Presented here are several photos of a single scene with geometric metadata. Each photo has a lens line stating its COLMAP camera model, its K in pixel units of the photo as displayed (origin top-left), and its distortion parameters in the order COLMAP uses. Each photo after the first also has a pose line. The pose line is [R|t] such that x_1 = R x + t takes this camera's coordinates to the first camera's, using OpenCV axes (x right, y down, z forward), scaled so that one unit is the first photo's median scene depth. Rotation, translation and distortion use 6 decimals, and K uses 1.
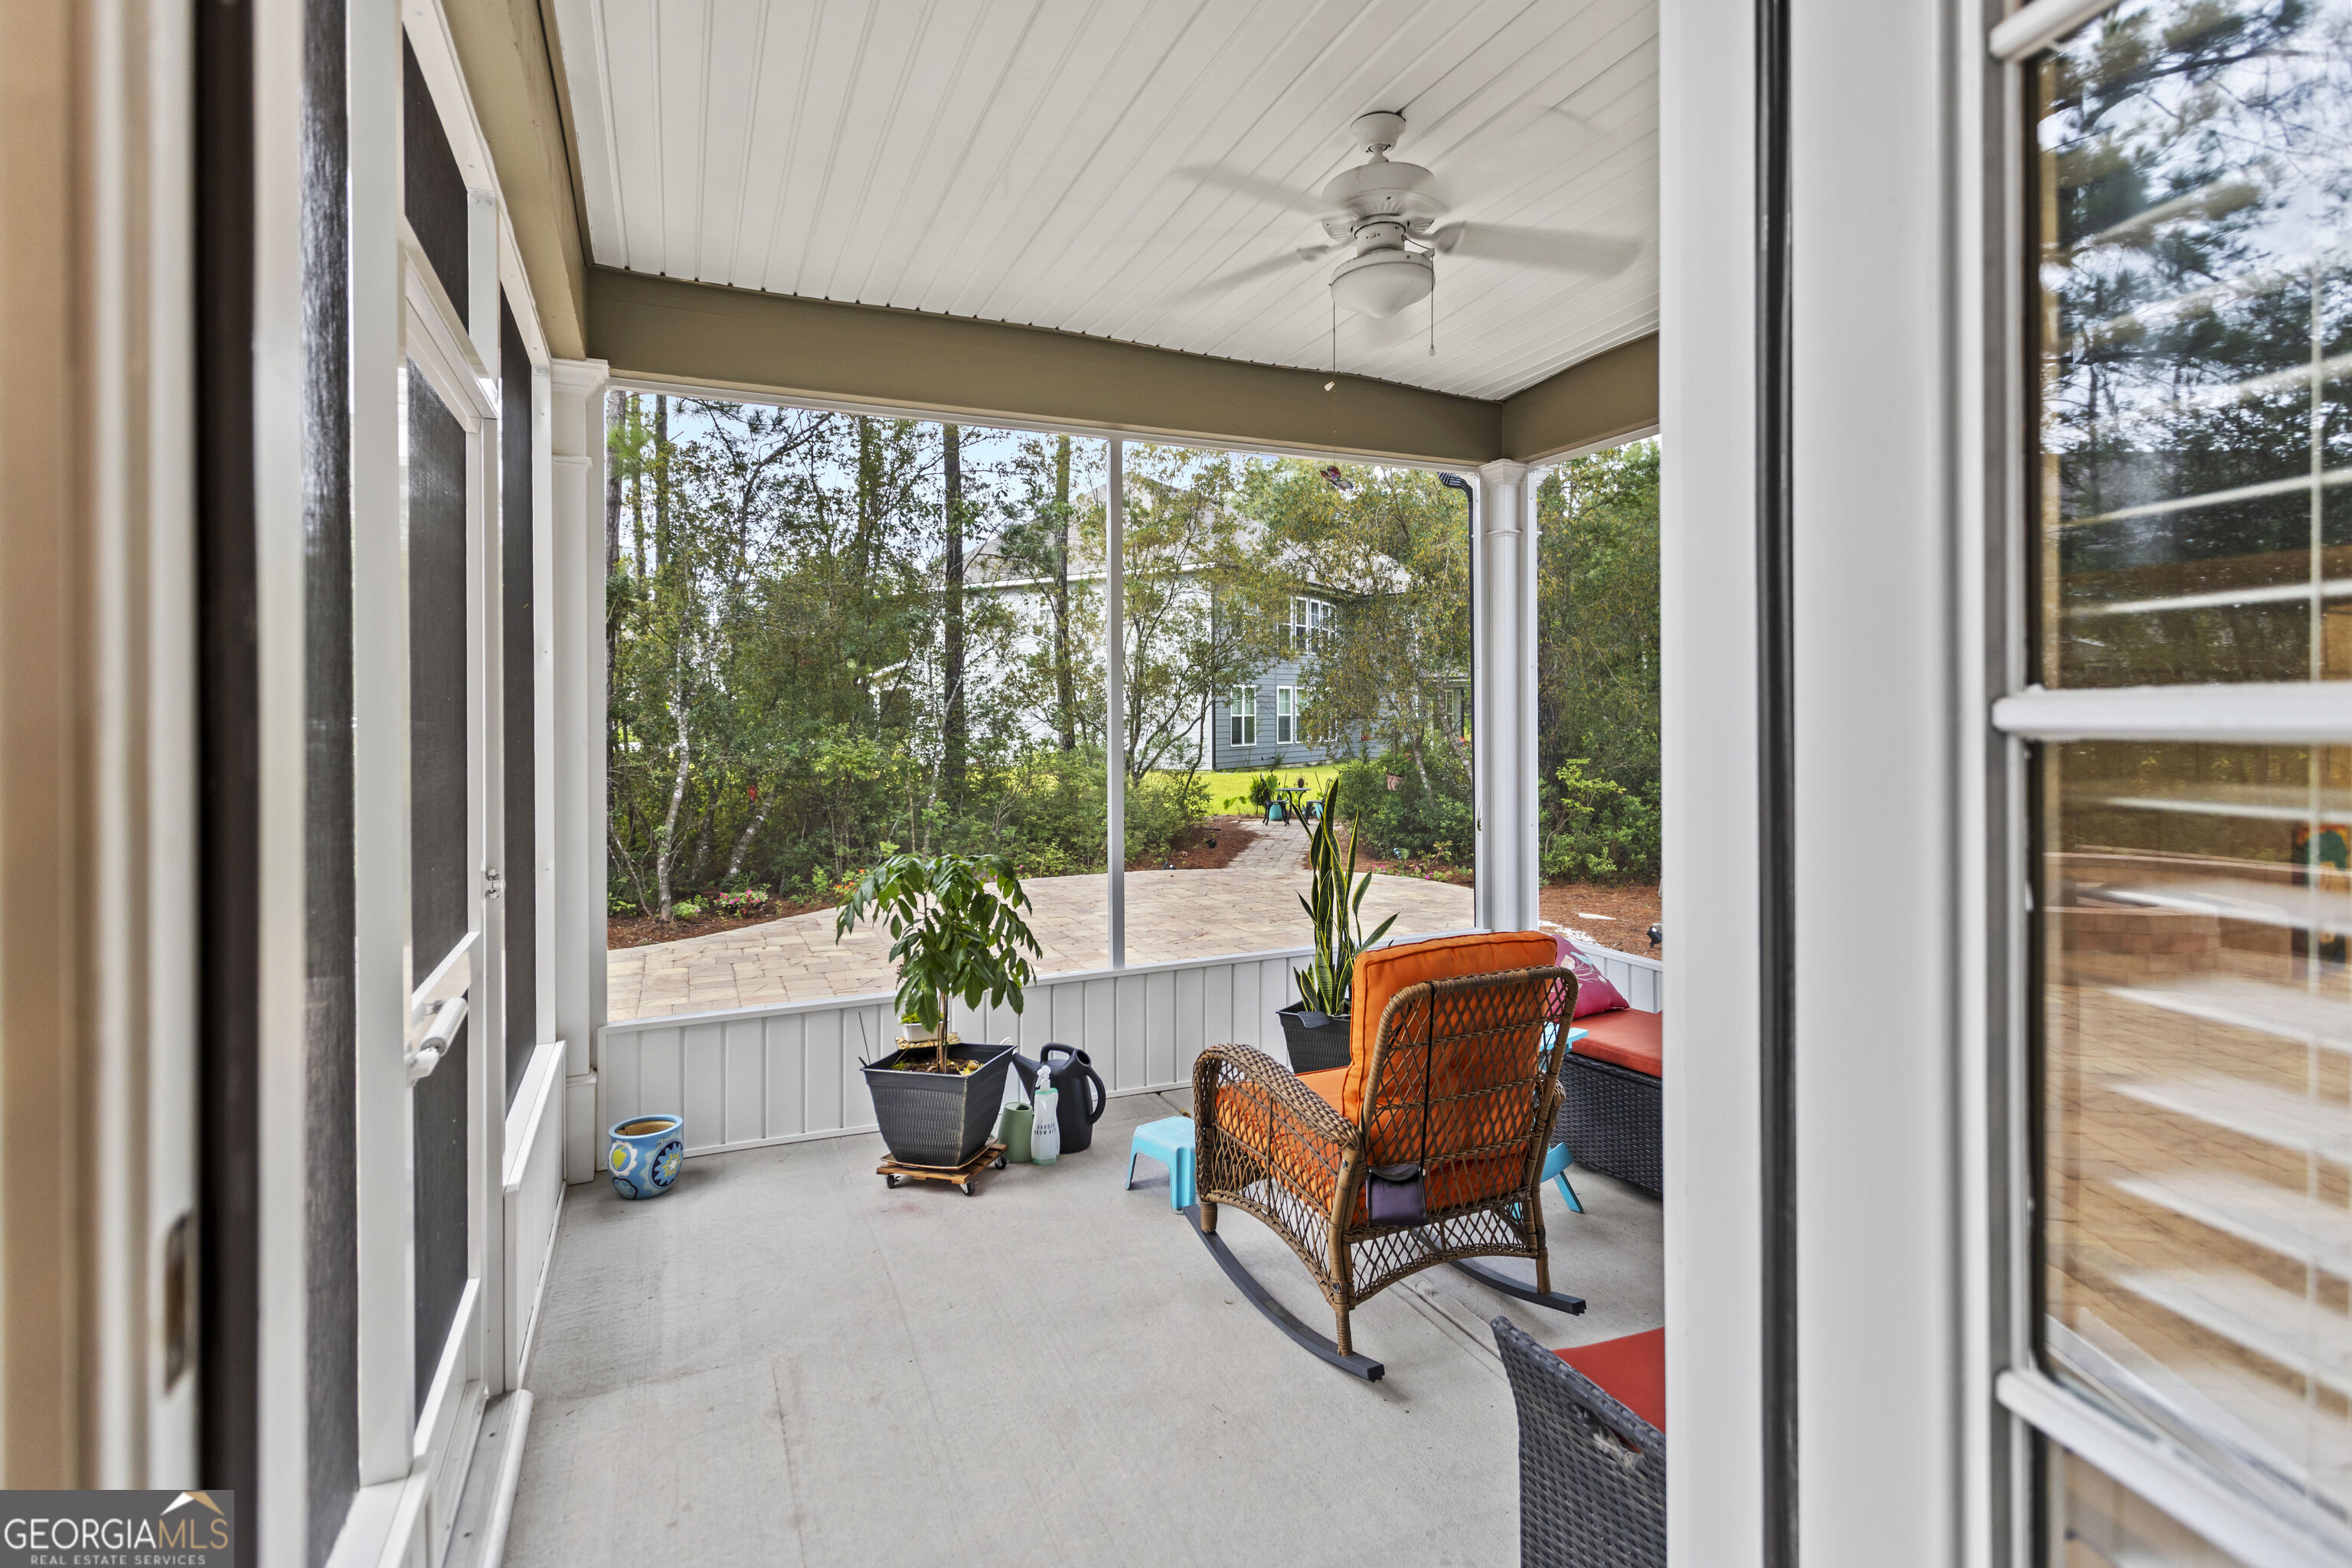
lens RADIAL K [[1124.4, 0, 1176.0], [0, 1124.4, 752.0], [0, 0, 1]] dist [-0.000184, -0.000060]
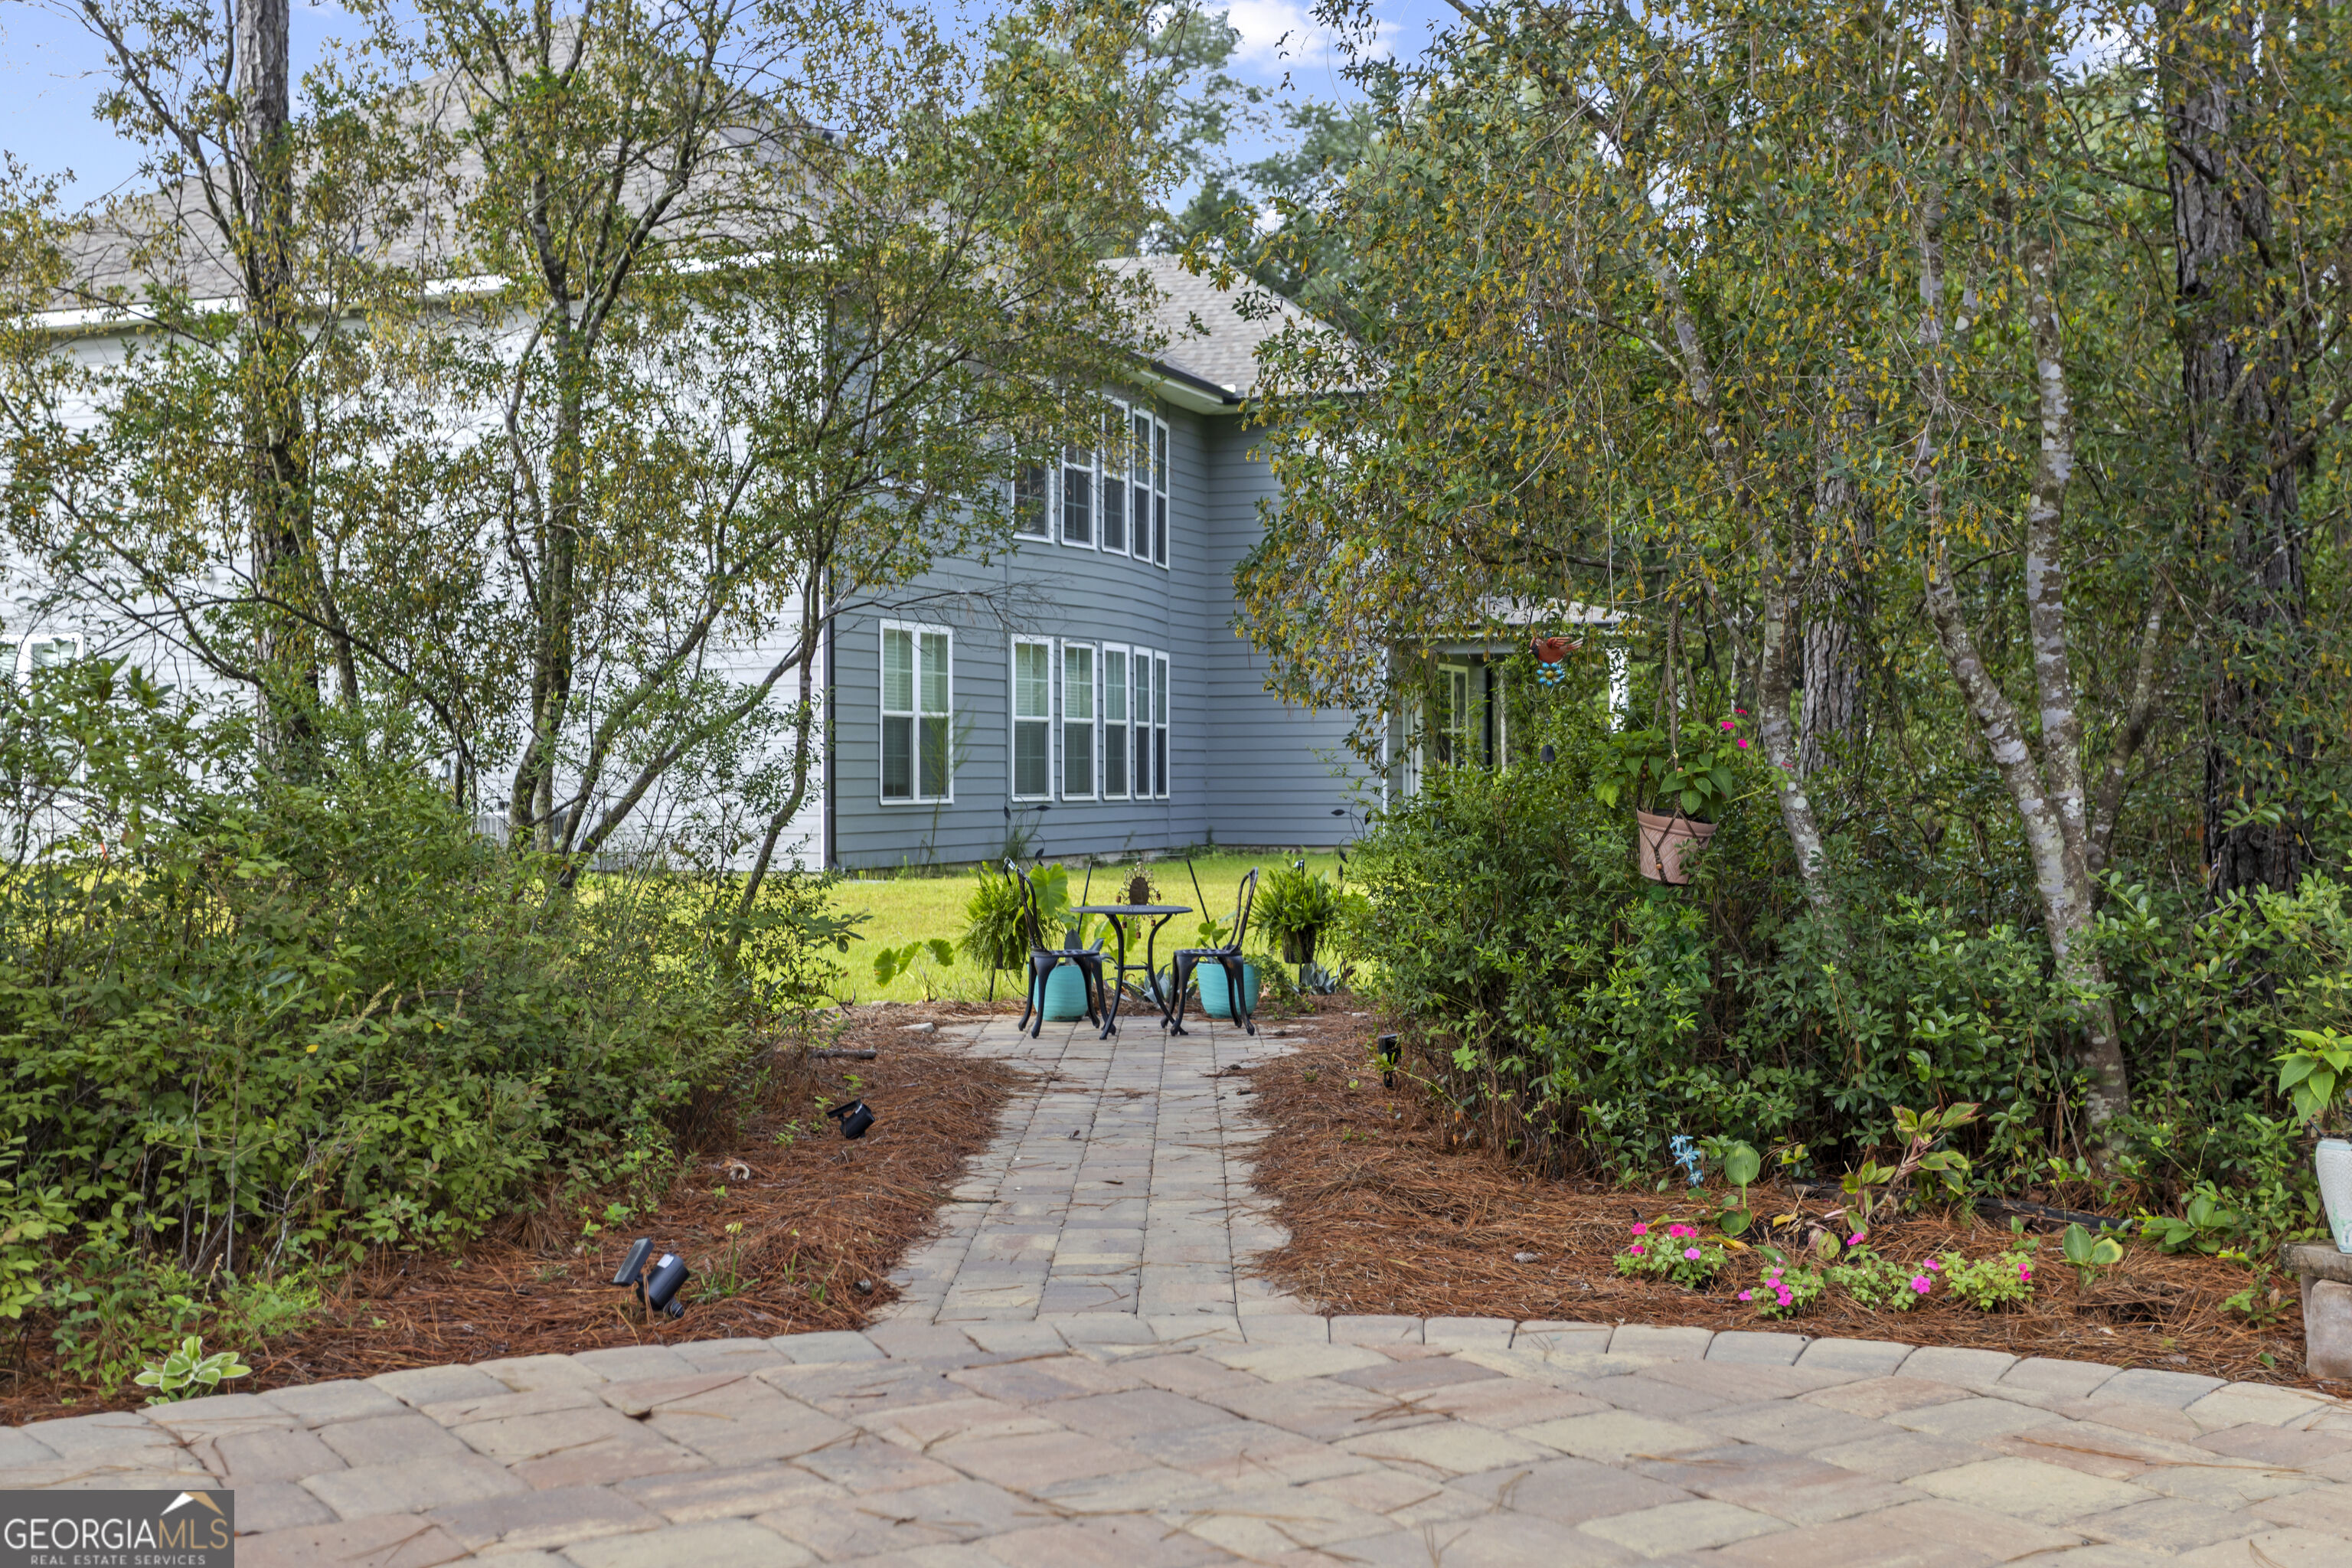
lens RADIAL K [[2752.0, 0, 1176.0], [0, 2752.0, 784.0], [0, 0, 1]] dist [-0.003852, 0.001038]
pose [[0.986696, -0.001459, 0.162568, 0.003170], [0.005439, 0.999696, -0.024039, 0.019196], [-0.162483, 0.024603, 0.986405, 0.329276]]
